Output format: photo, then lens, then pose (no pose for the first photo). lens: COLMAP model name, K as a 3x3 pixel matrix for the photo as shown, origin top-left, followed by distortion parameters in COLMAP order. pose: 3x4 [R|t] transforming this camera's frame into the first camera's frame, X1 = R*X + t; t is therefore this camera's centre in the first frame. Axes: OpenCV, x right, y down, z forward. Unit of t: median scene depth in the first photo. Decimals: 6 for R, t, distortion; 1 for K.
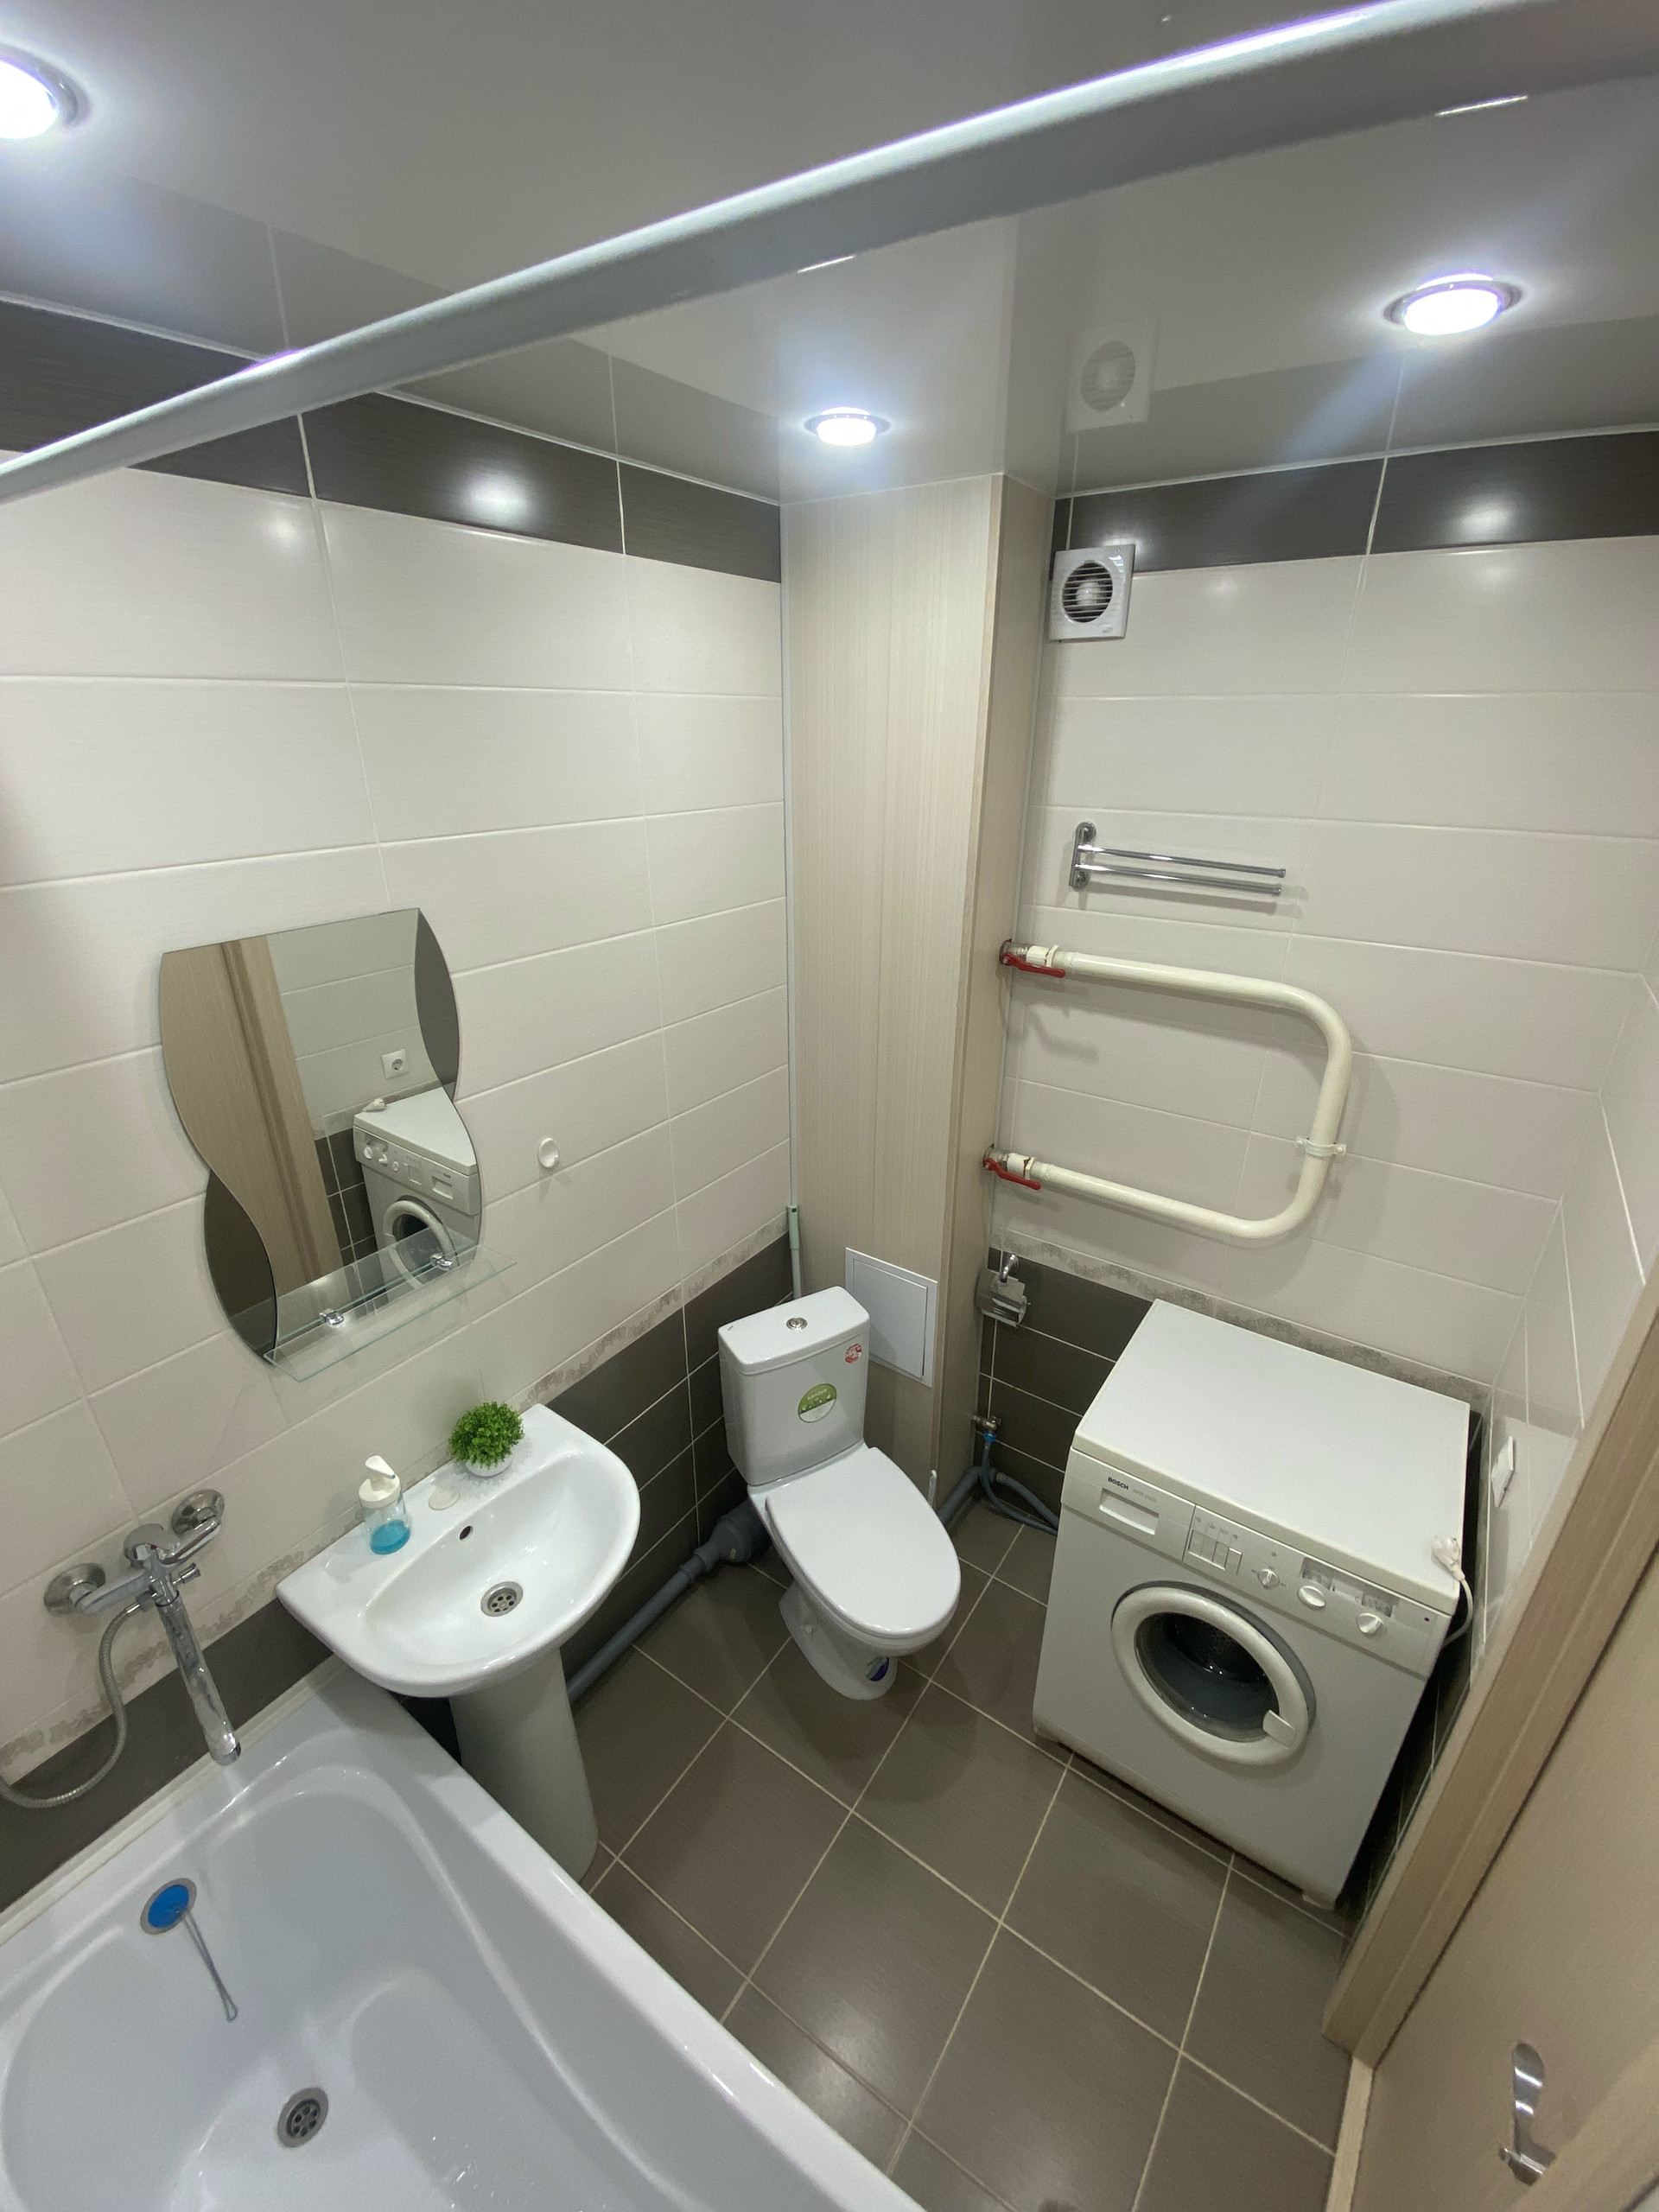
lens RADIAL K [[902.6, 0, 831.6], [0, 902.6, 1098.6], [0, 0, 1]] dist [0.047171, -0.030172]
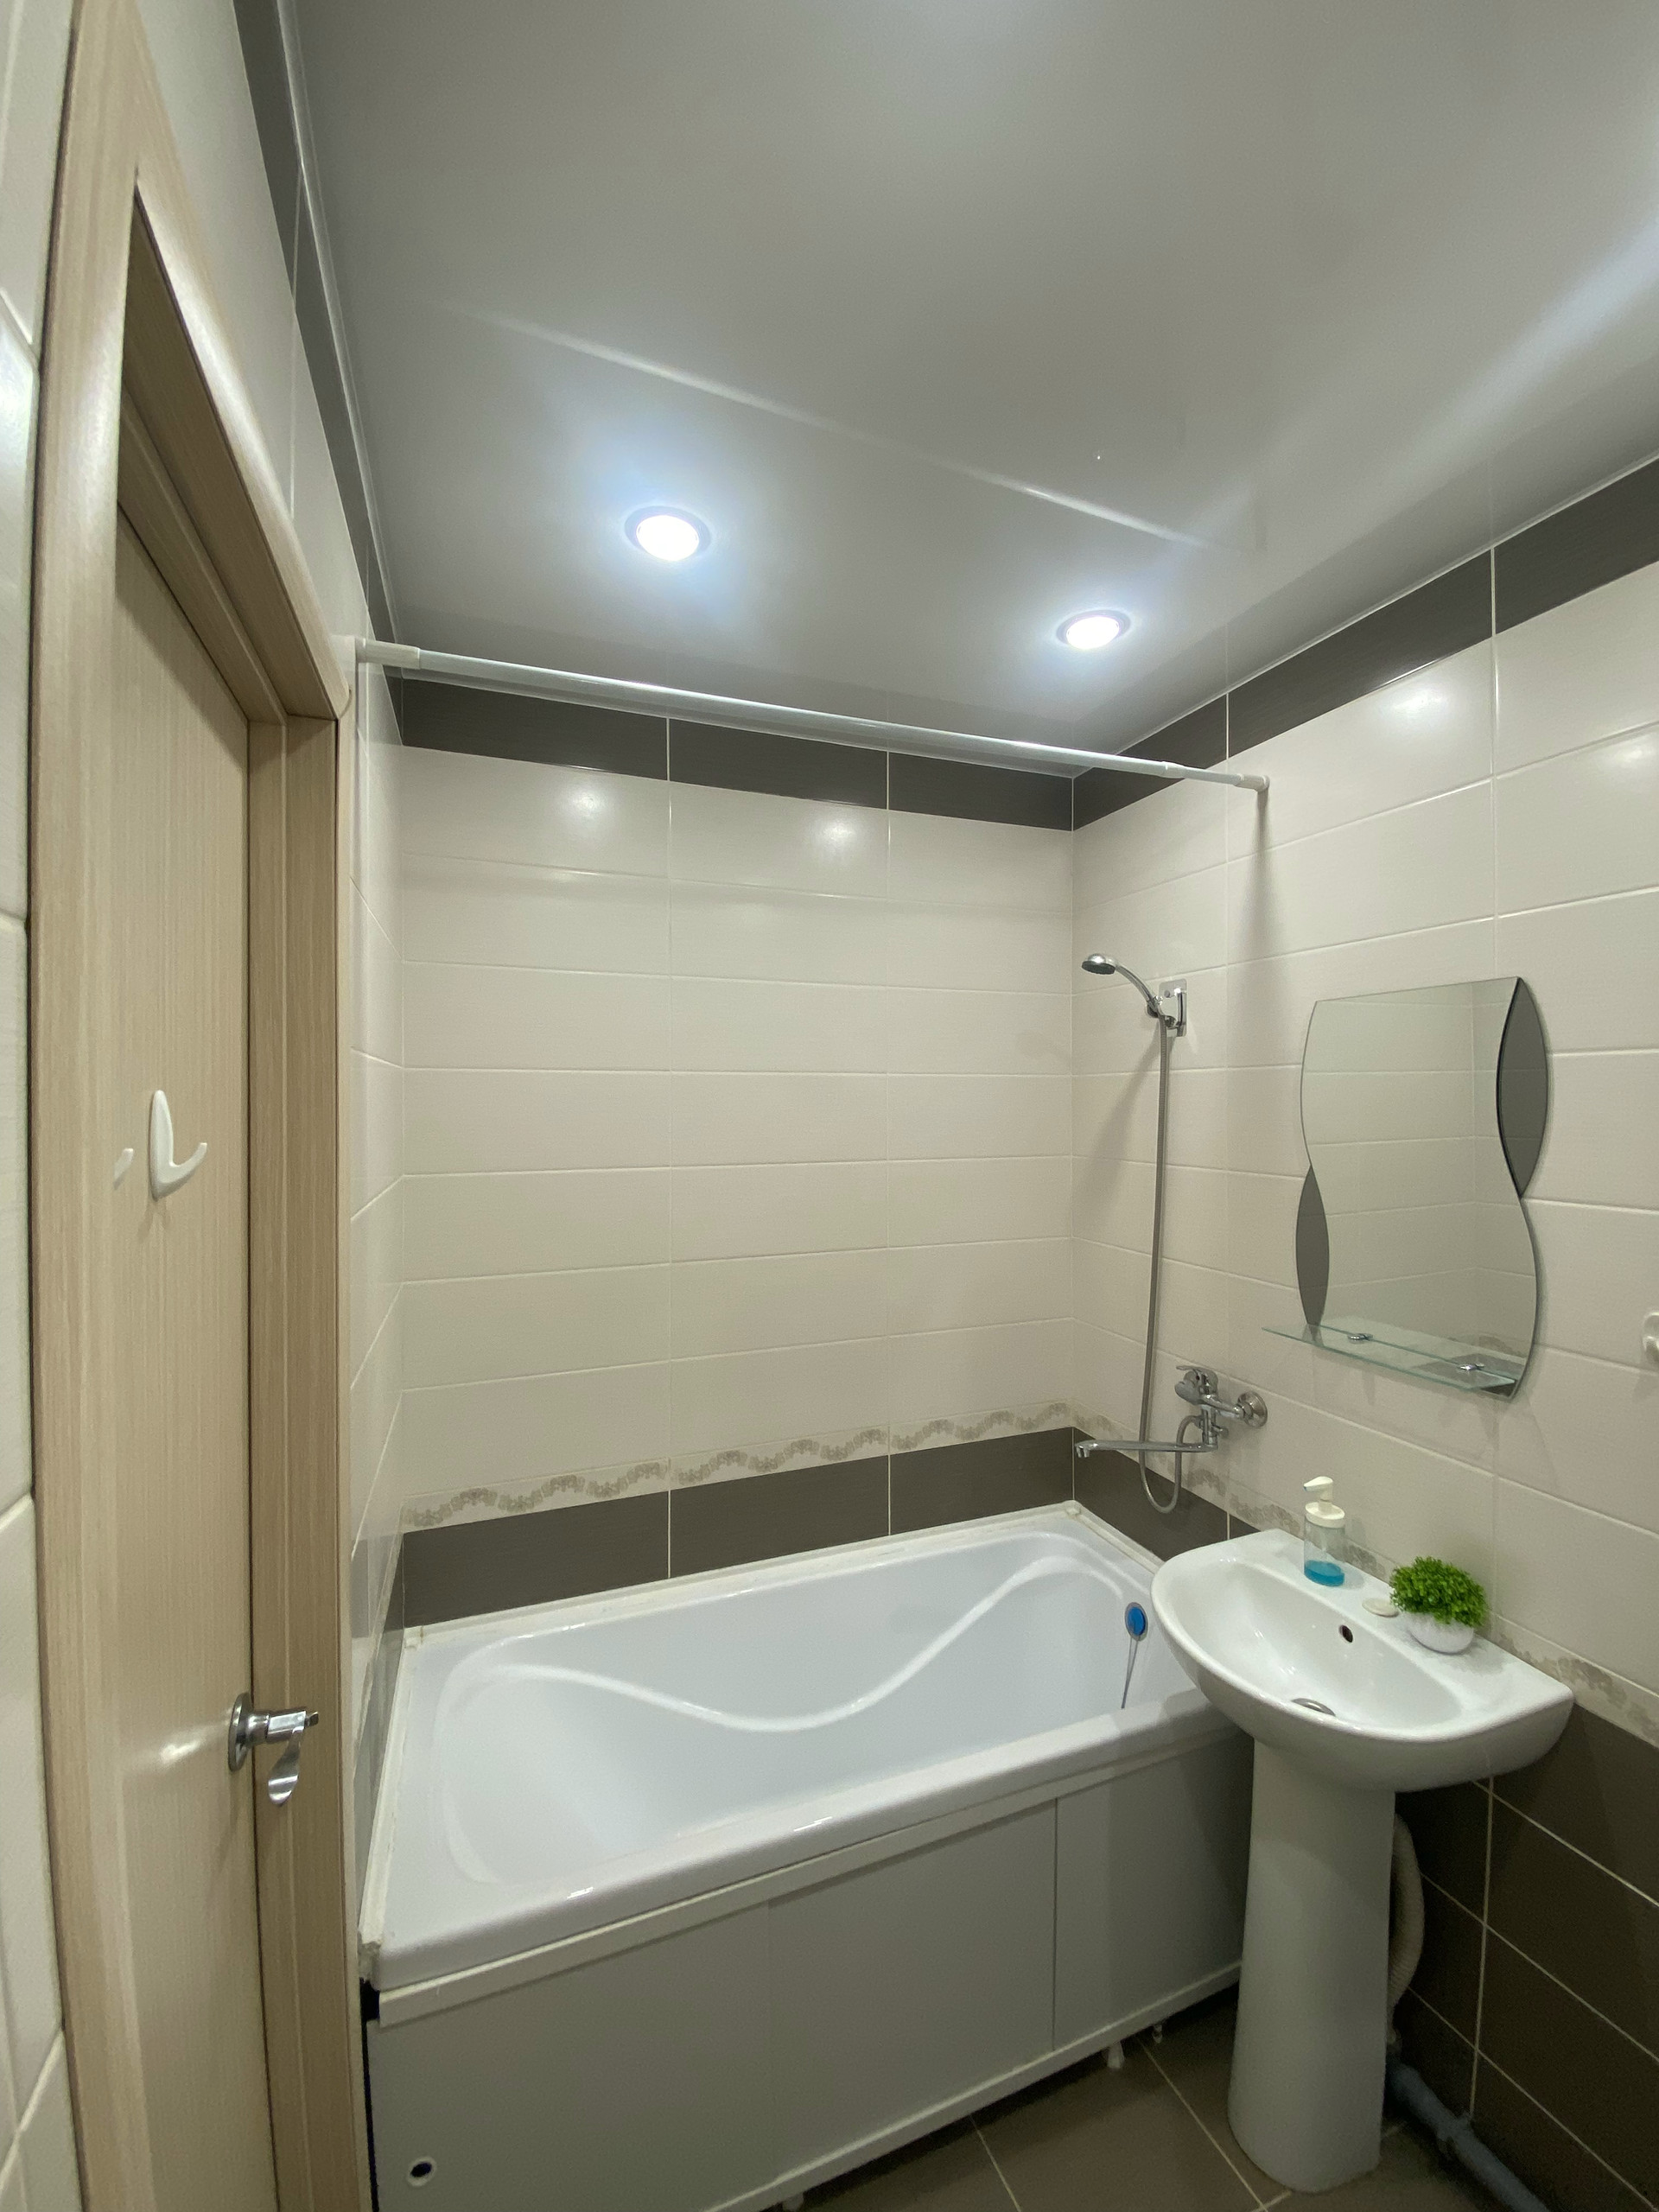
lens RADIAL K [[902.6, 0, 831.6], [0, 902.6, 1098.6], [0, 0, 1]] dist [0.047171, -0.030172]
pose [[-0.557594, -0.002442, -0.830110, 0.555625], [-0.323851, 0.921396, 0.214824, -0.045832], [0.764336, 0.388616, -0.514556, 0.731962]]
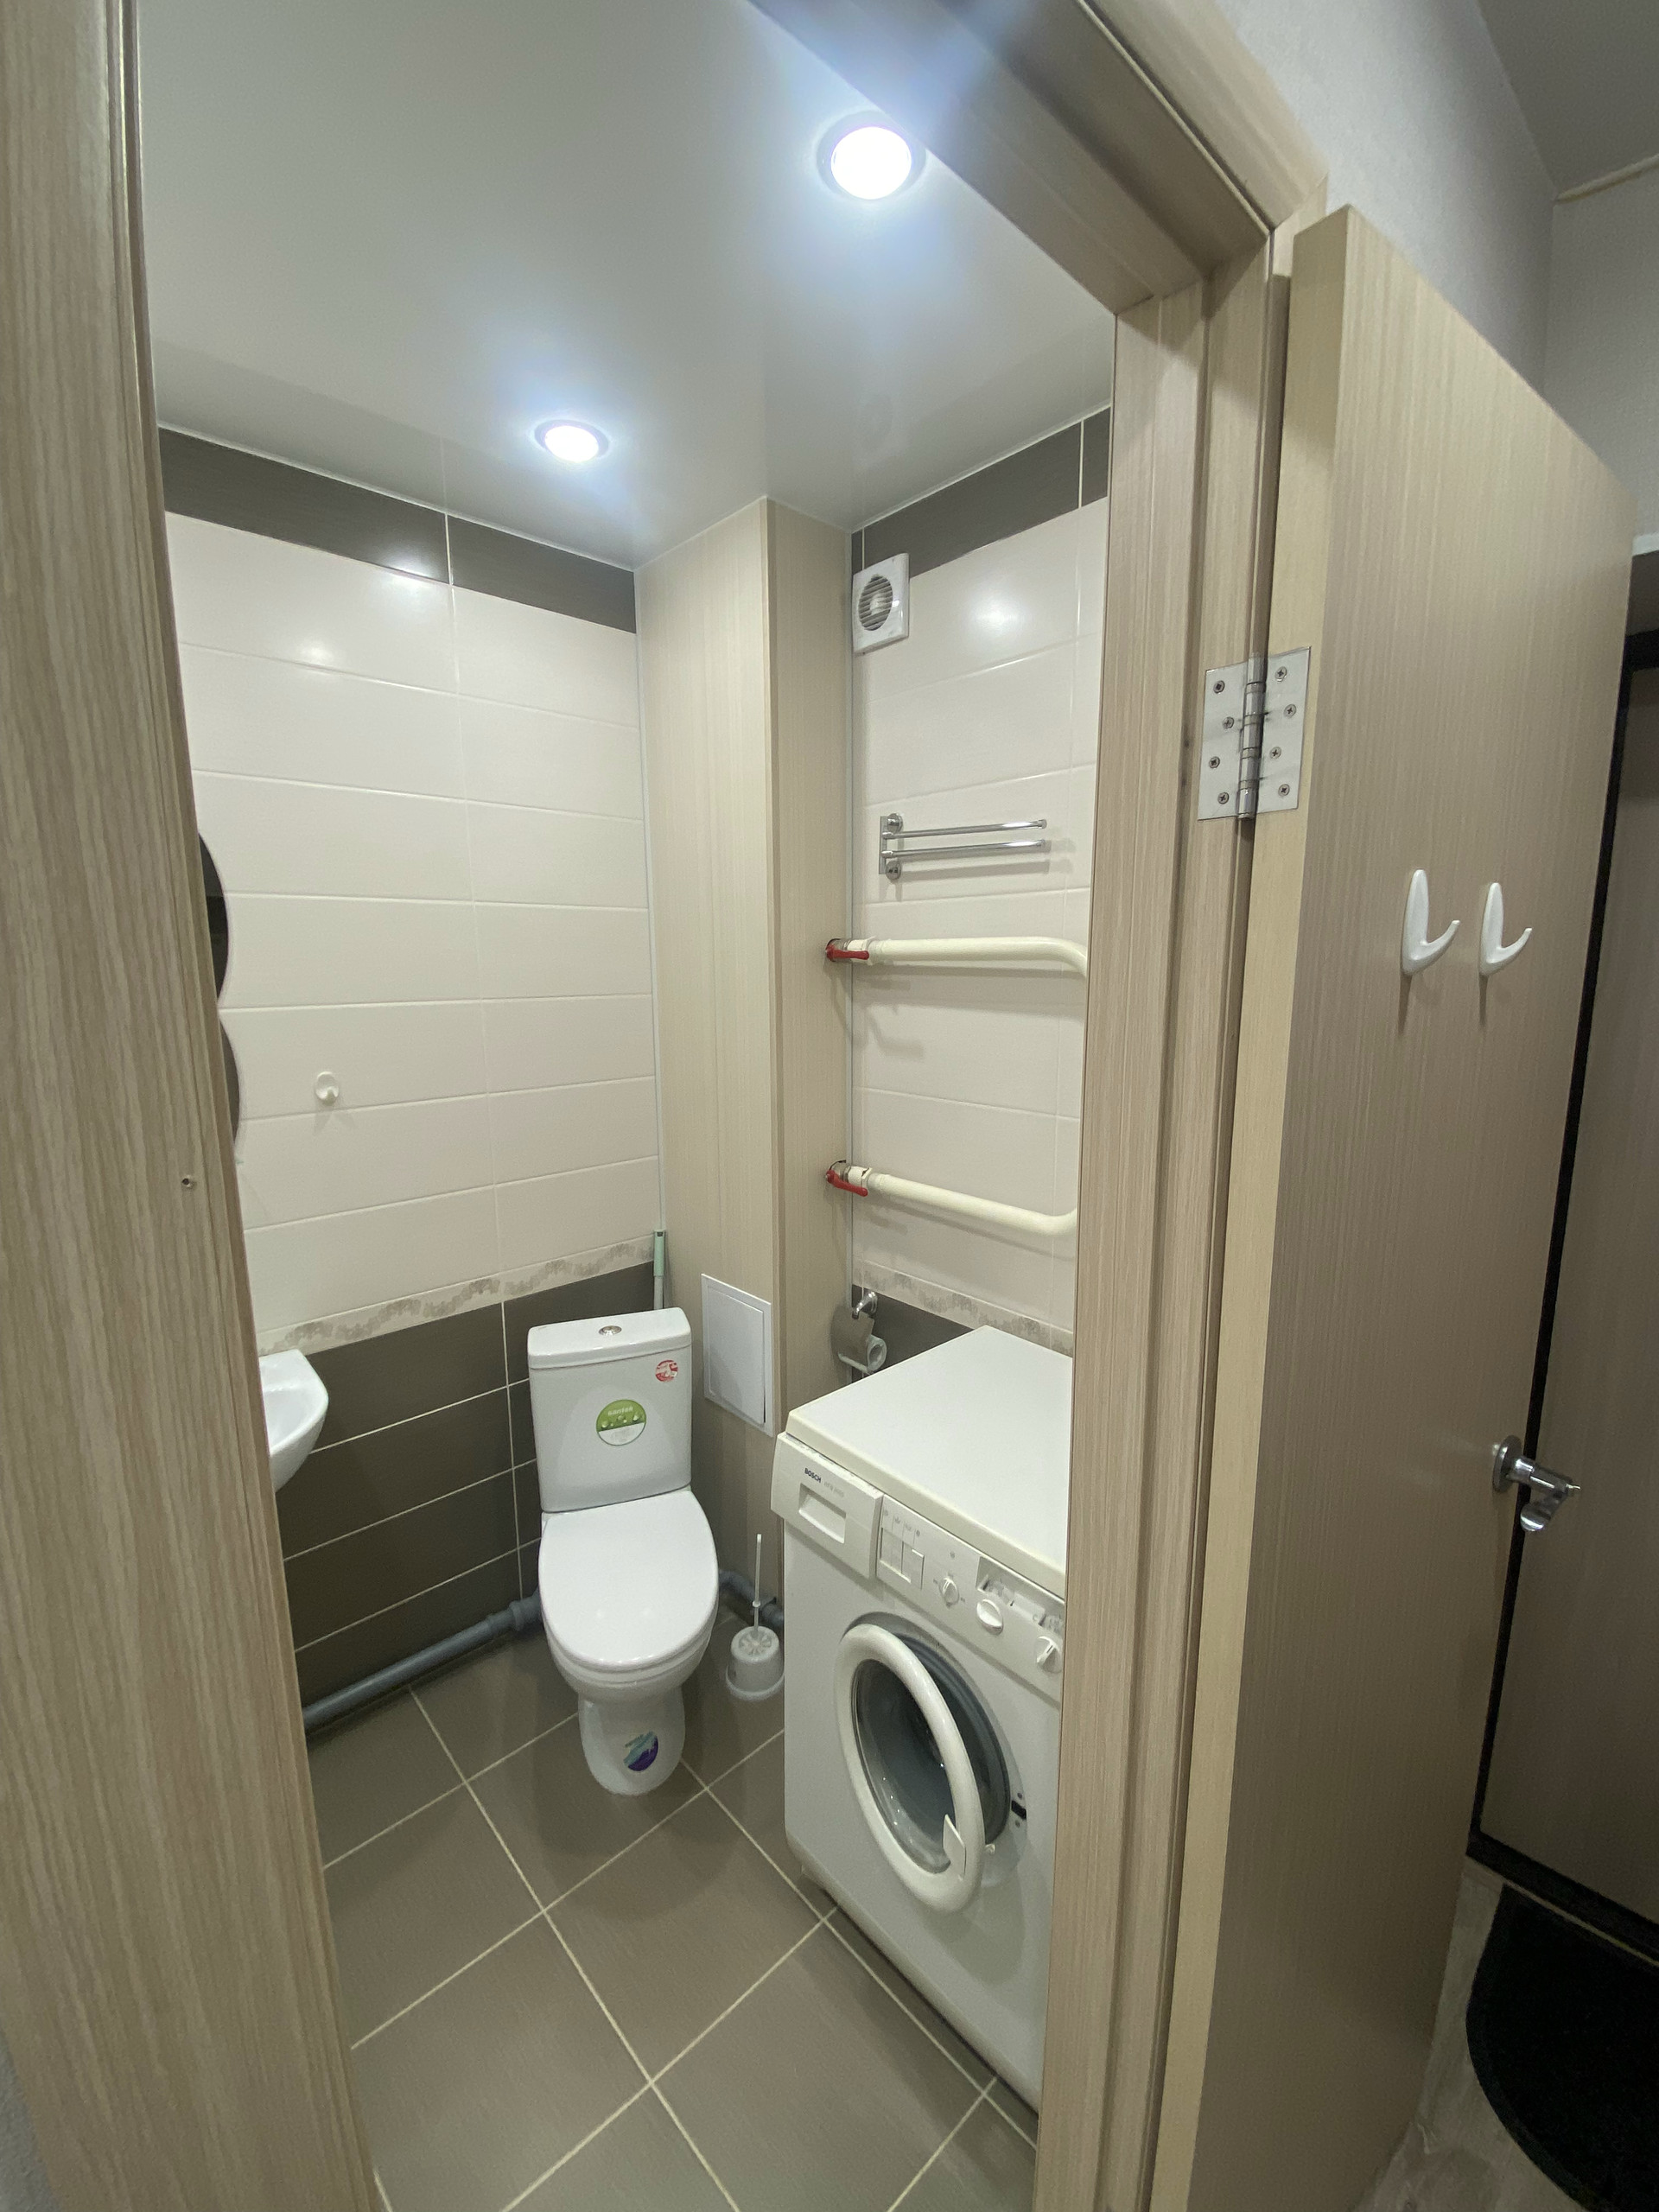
lens RADIAL K [[902.6, 0, 831.6], [0, 902.6, 1098.6], [0, 0, 1]] dist [0.047171, -0.030172]
pose [[0.975652, 0.023817, -0.218027, 0.424026], [-0.075125, 0.970242, -0.230190, 0.234986], [0.206057, 0.240965, 0.948407, 0.097975]]
